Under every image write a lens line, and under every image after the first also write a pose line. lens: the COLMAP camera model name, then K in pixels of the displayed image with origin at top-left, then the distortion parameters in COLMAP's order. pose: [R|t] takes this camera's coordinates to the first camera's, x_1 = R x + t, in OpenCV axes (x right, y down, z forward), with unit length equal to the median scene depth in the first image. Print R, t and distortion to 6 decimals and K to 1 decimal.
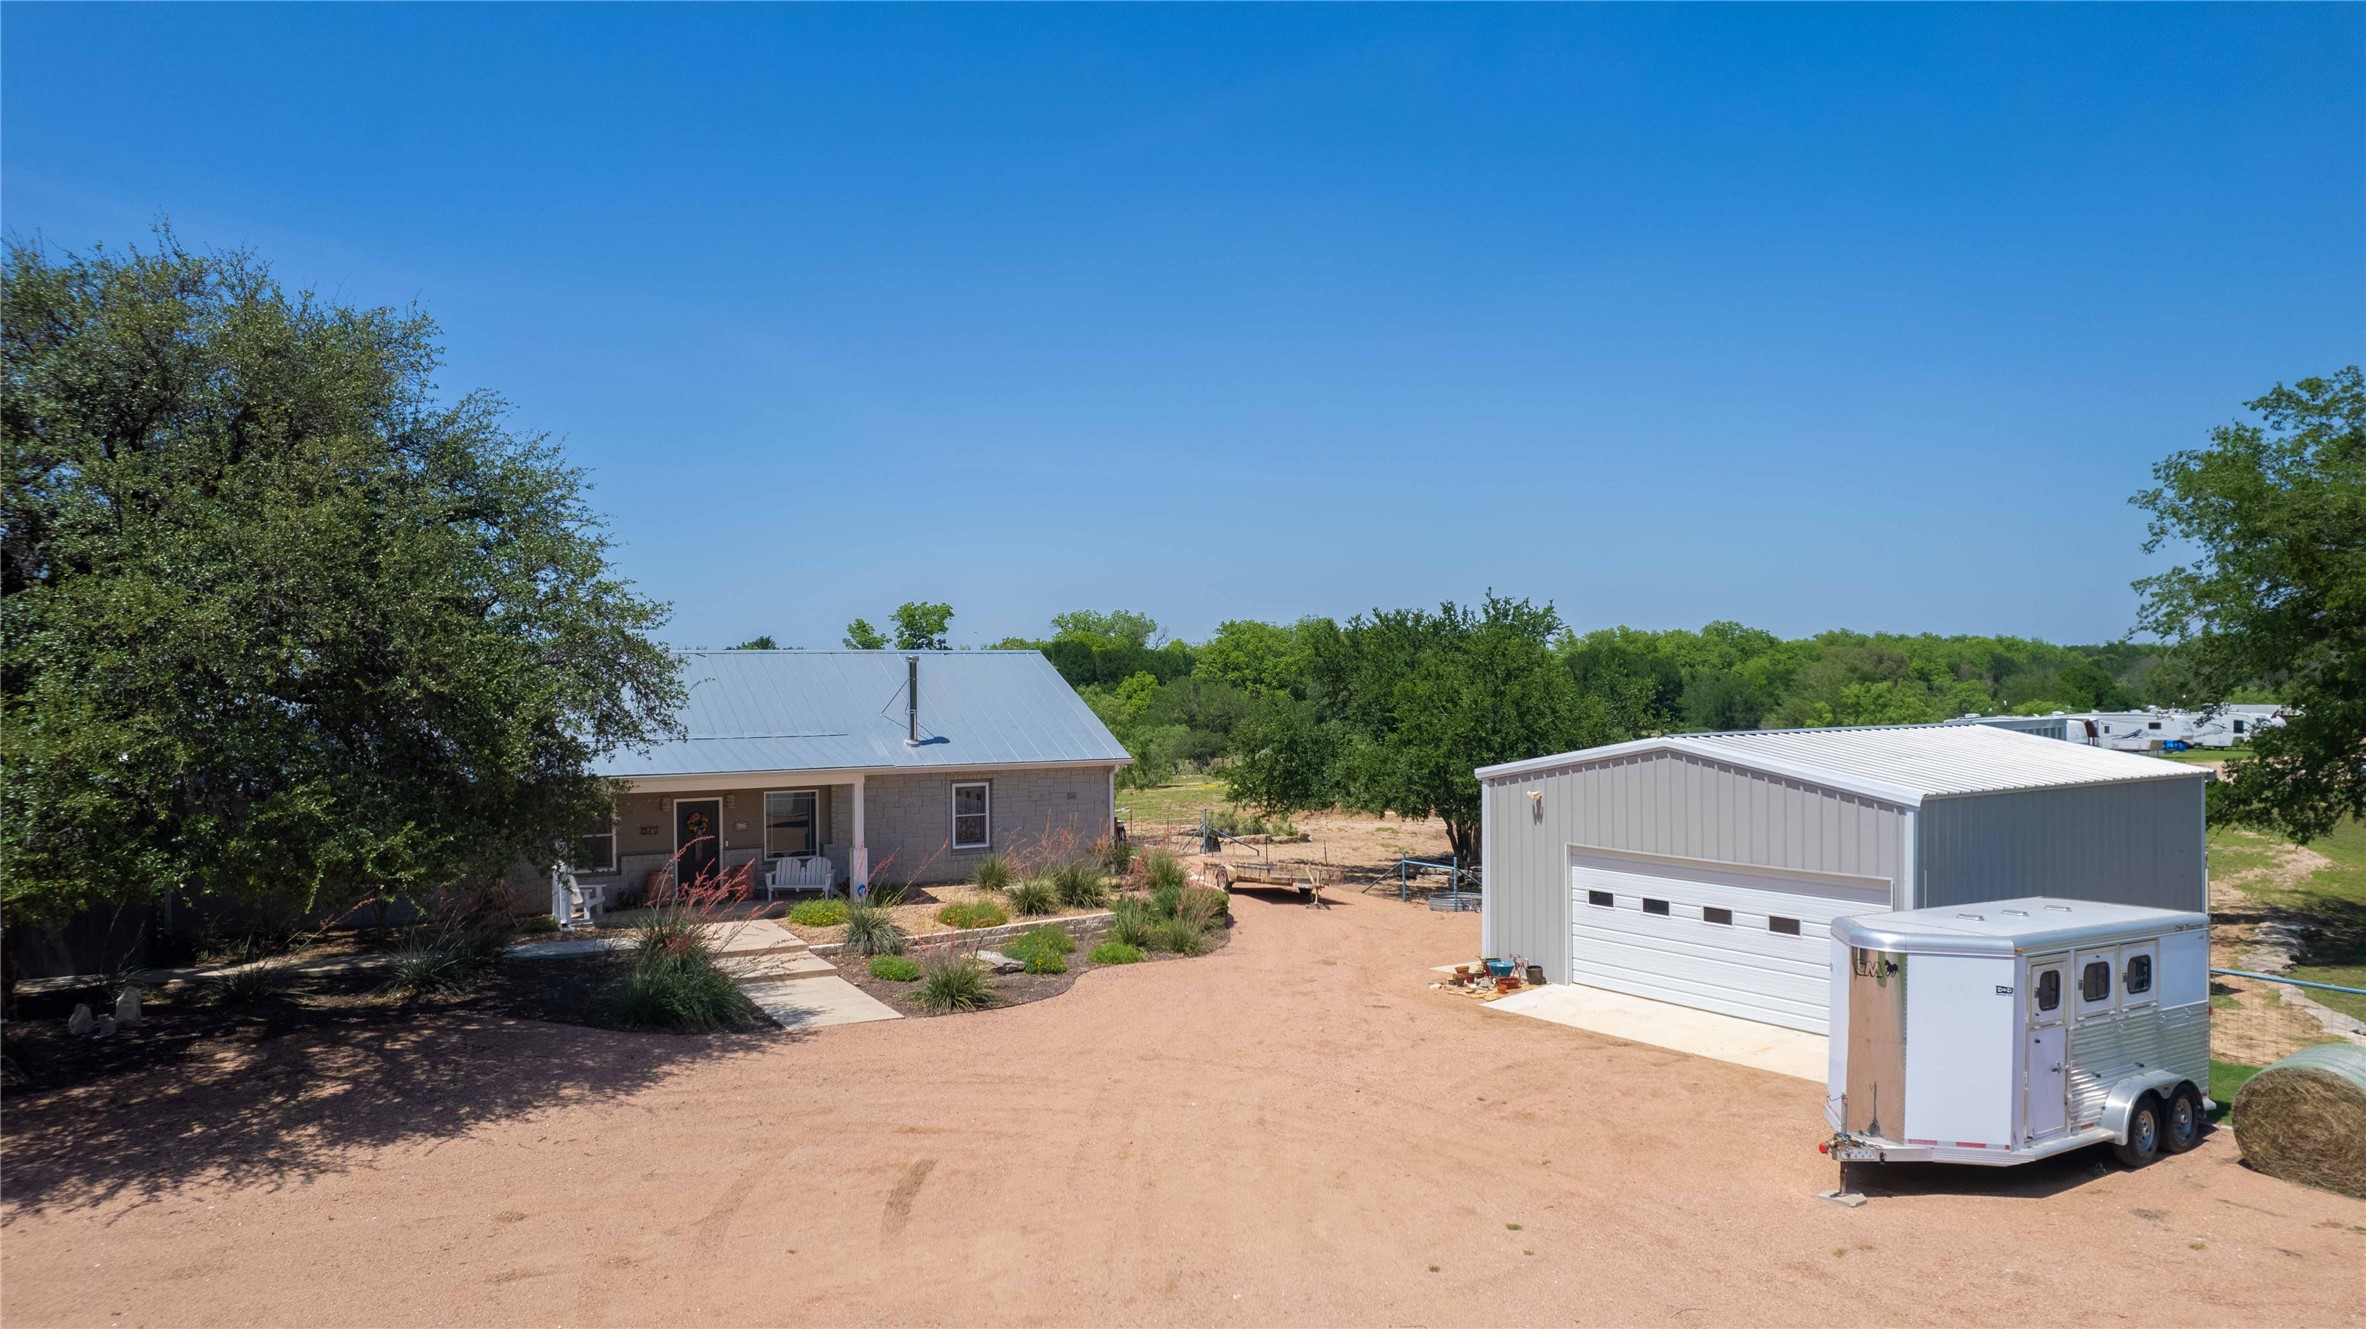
lens RADIAL K [[1514.5, 0, 1183.0], [0, 1514.5, 664.5], [0, 0, 1]] dist [-0.090450, 0.079744]
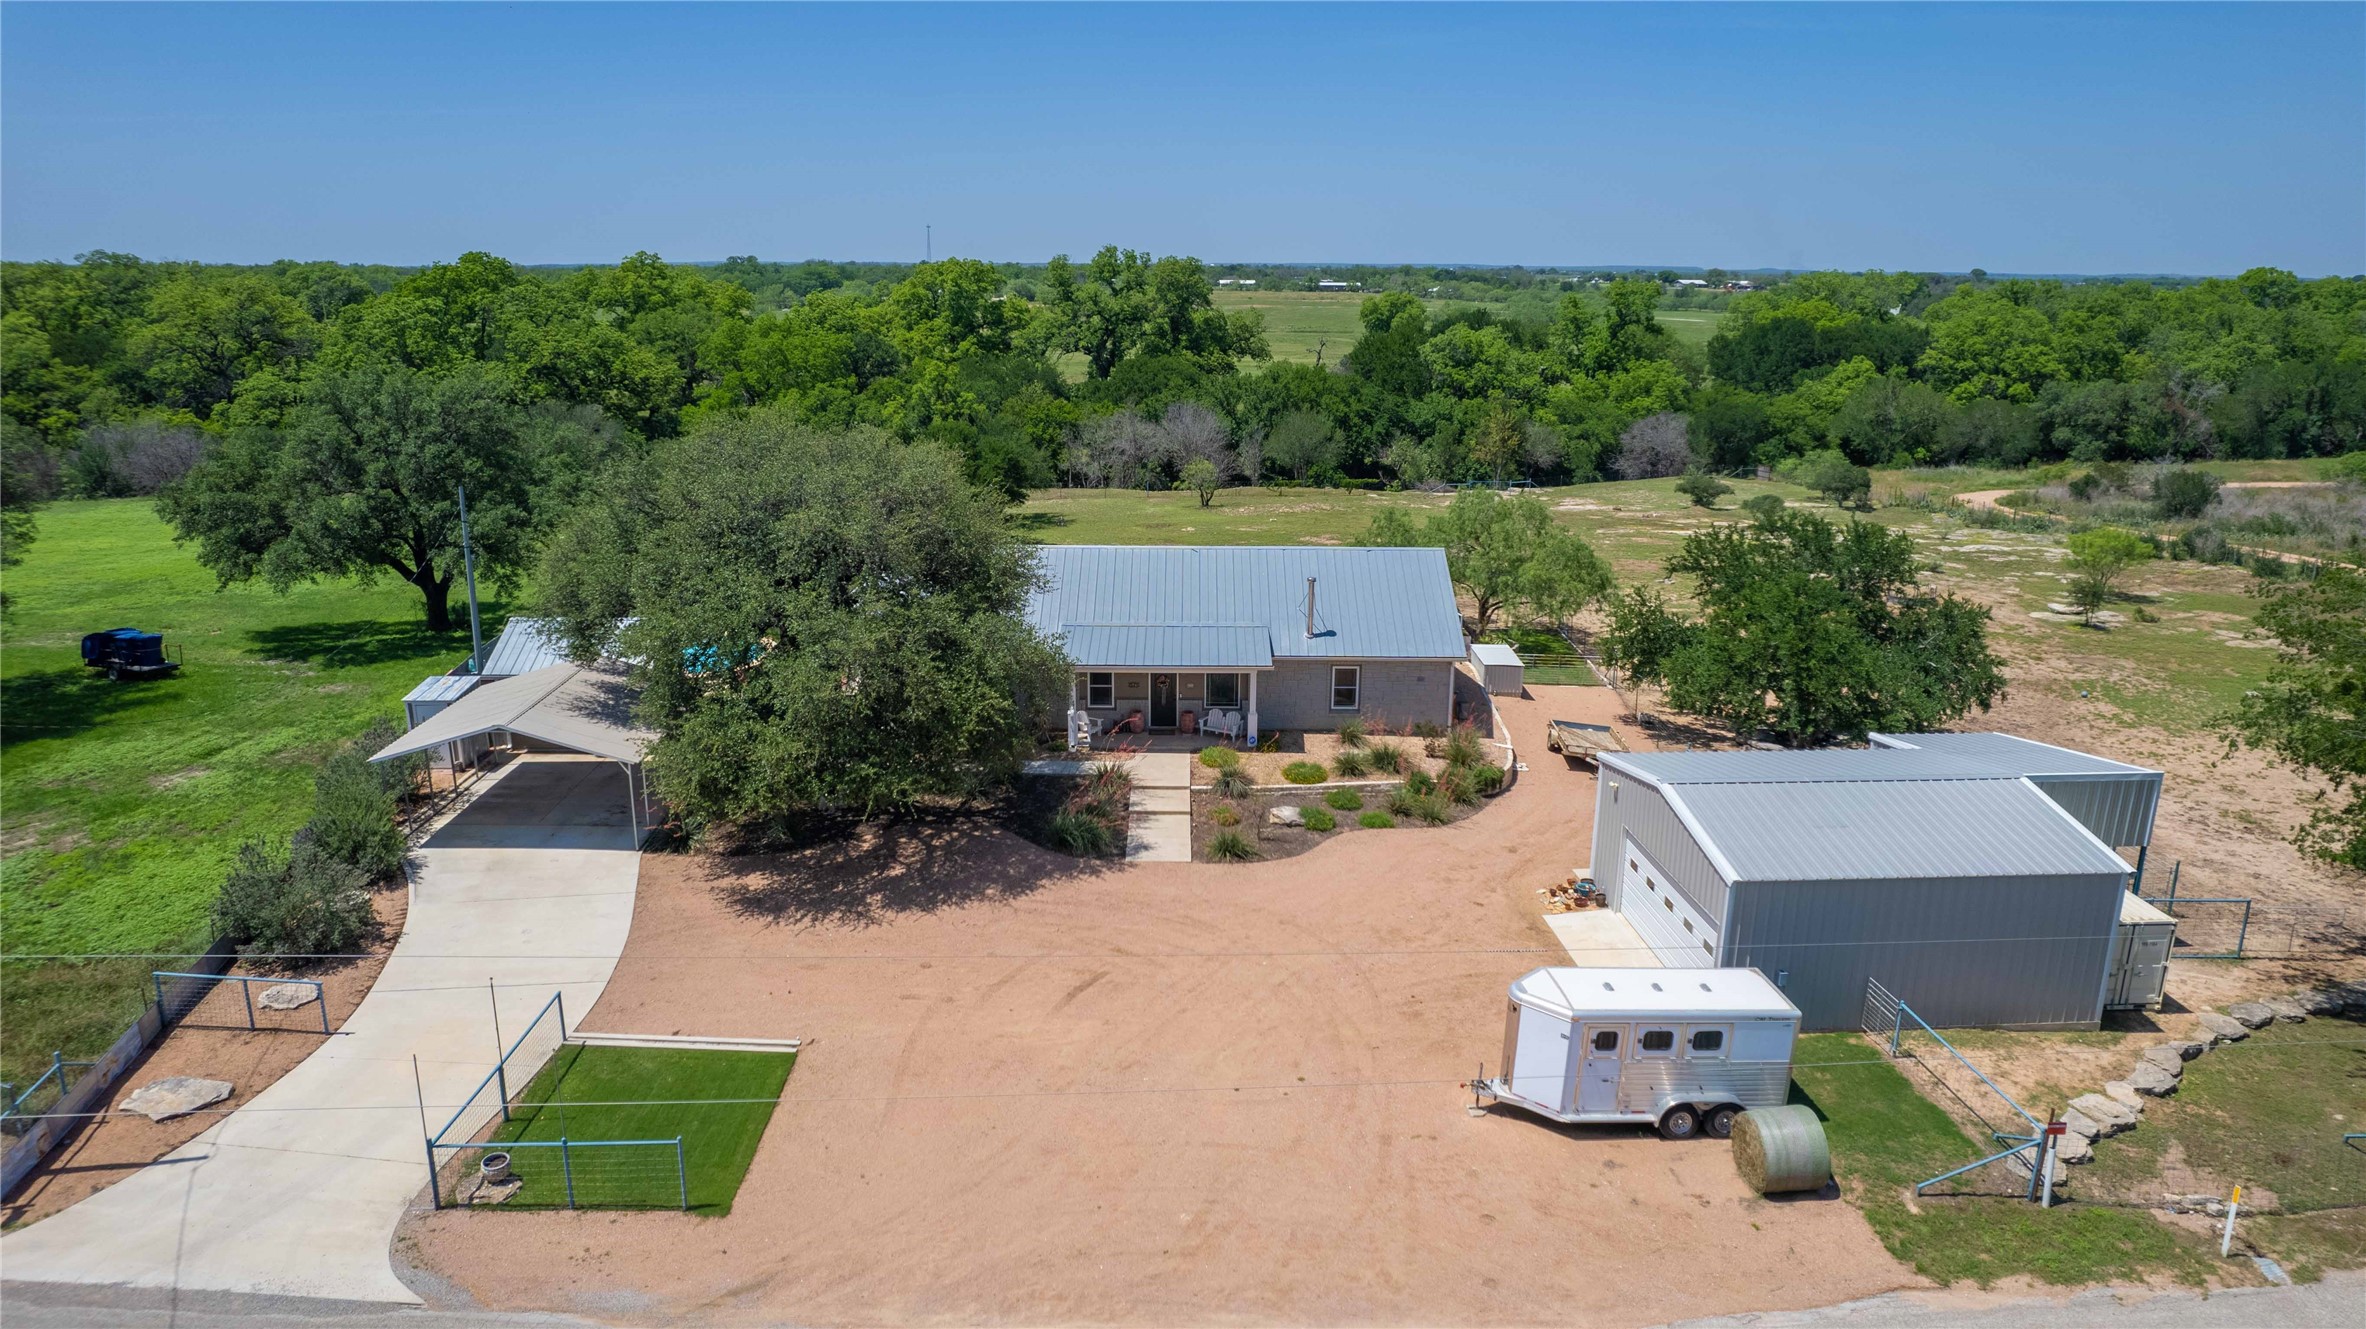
lens RADIAL K [[1514.5, 0, 1183.0], [0, 1514.5, 664.5], [0, 0, 1]] dist [-0.090450, 0.079744]
pose [[0.869921, 0.141815, -0.472363, 0.826815], [-0.011310, 0.963251, 0.268363, -0.629623], [0.493062, -0.228112, 0.839556, -0.613249]]
